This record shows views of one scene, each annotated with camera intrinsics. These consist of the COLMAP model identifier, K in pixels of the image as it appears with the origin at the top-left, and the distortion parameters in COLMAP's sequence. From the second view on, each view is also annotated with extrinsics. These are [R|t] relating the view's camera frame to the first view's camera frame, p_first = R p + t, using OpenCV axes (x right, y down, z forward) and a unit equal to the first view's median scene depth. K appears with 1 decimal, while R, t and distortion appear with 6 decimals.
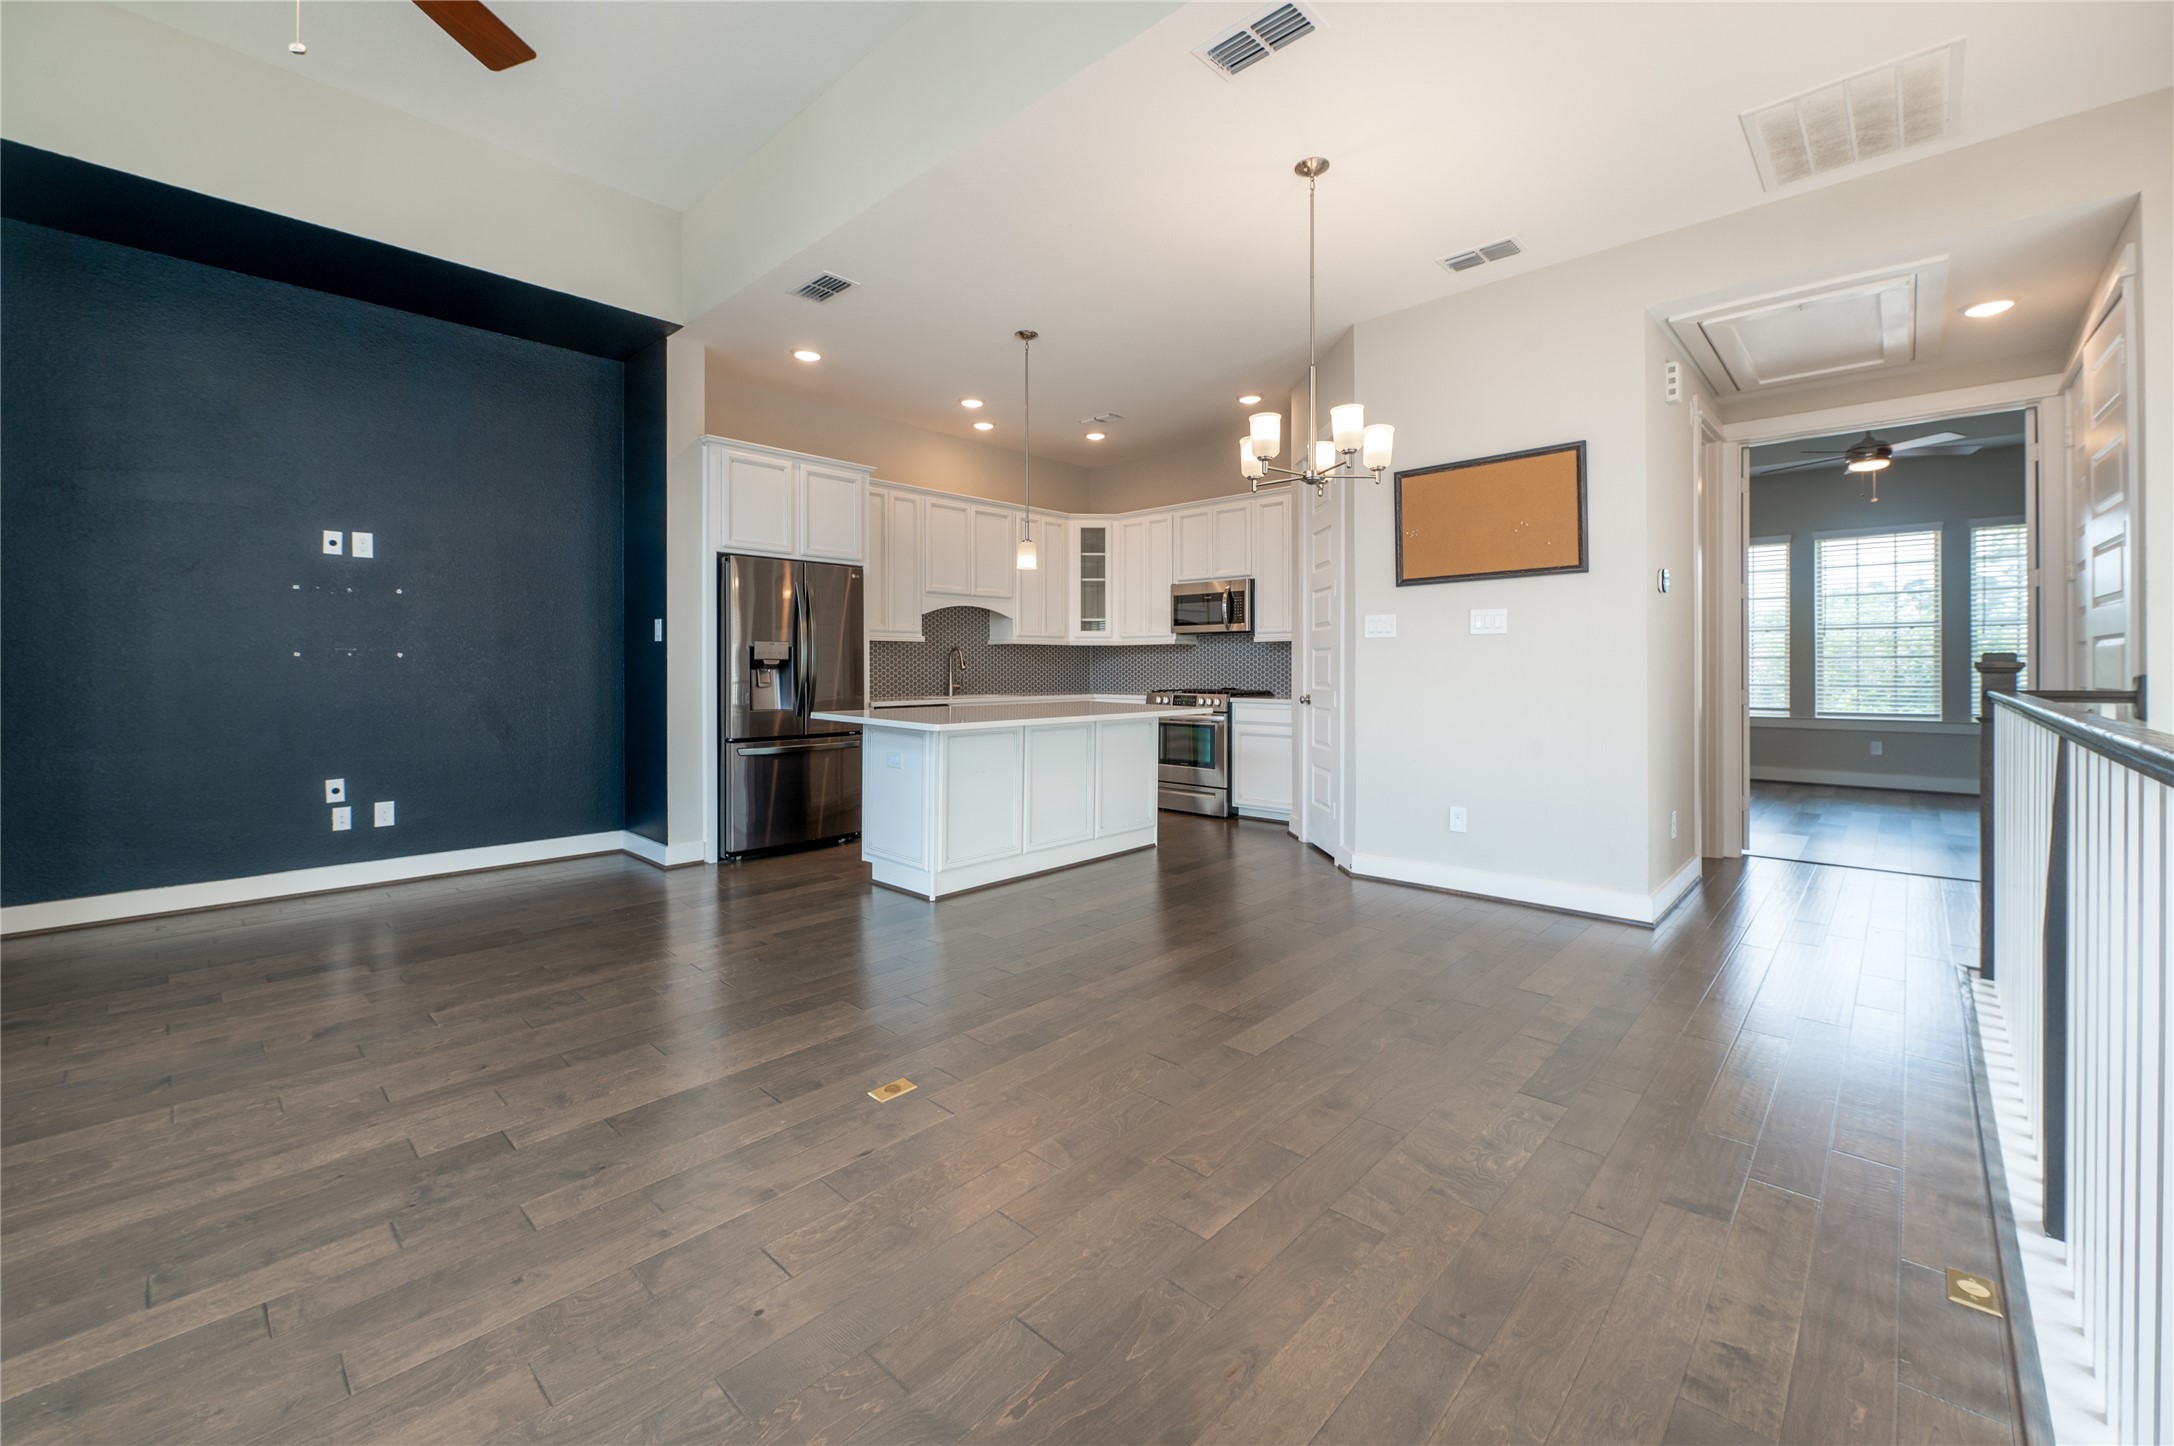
lens RADIAL K [[887.5, 0, 1113.8], [0, 887.5, 671.9], [0, 0, 1]] dist [-0.000173, -0.000014]
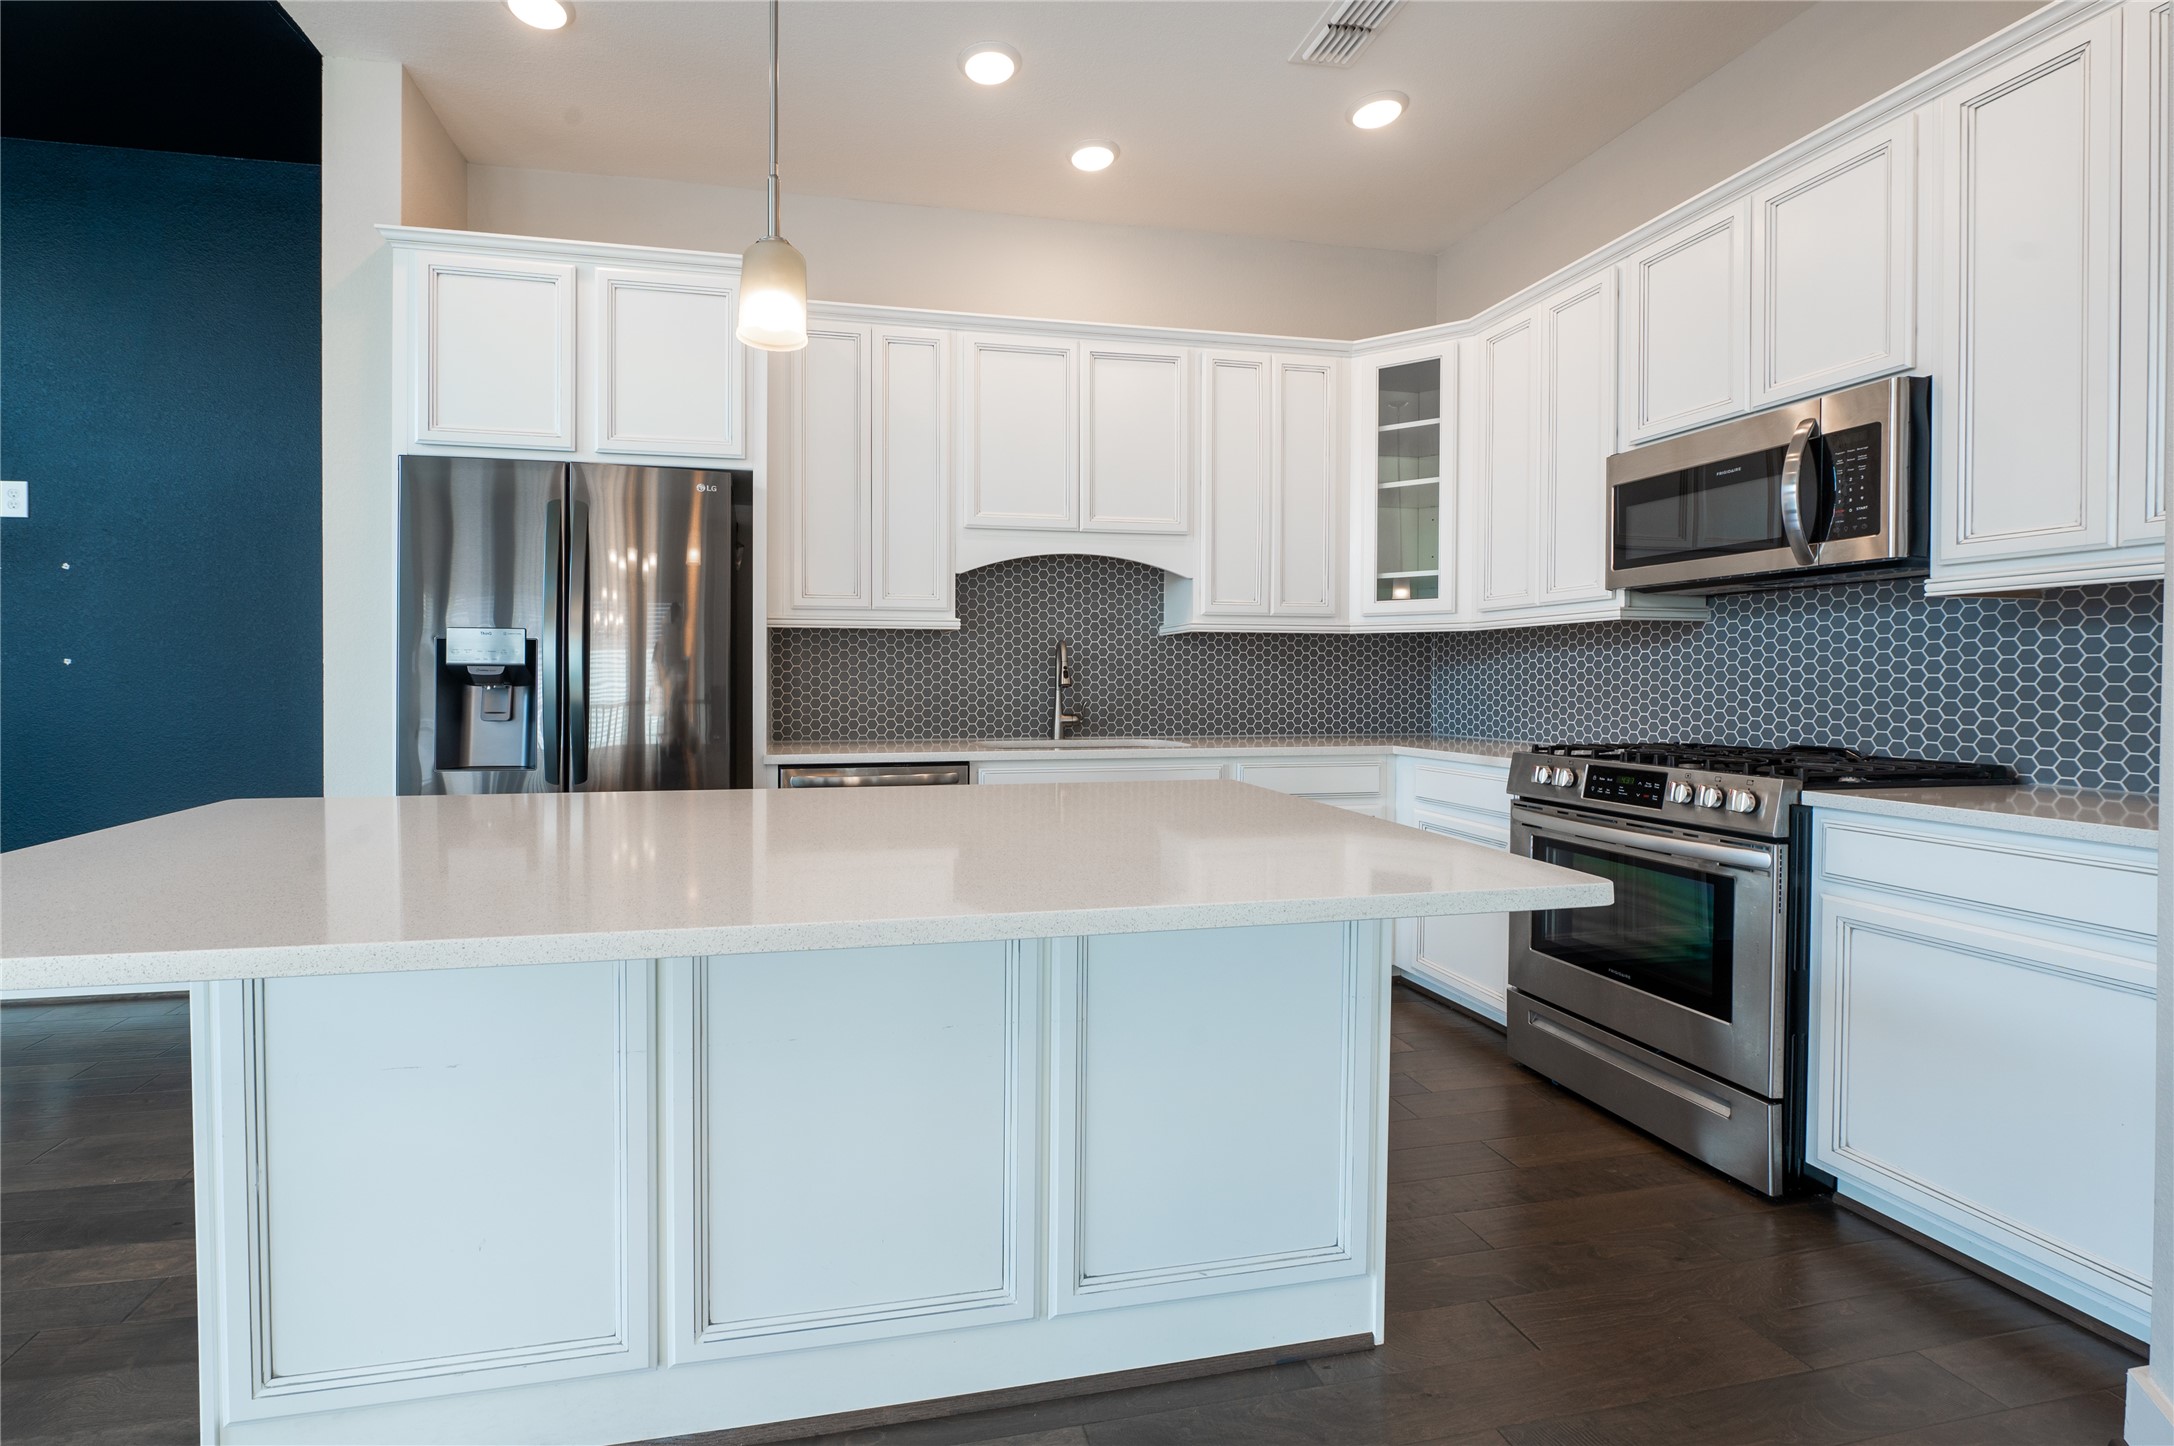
lens RADIAL K [[815.5, 0, 1079.7], [0, 815.5, 688.9], [0, 0, 1]] dist [-0.001781, -0.000160]
pose [[0.784798, 0.008748, -0.619690, 0.110280], [-0.005306, 0.999959, 0.007397, -0.004514], [0.619729, -0.002517, 0.784812, 0.645769]]
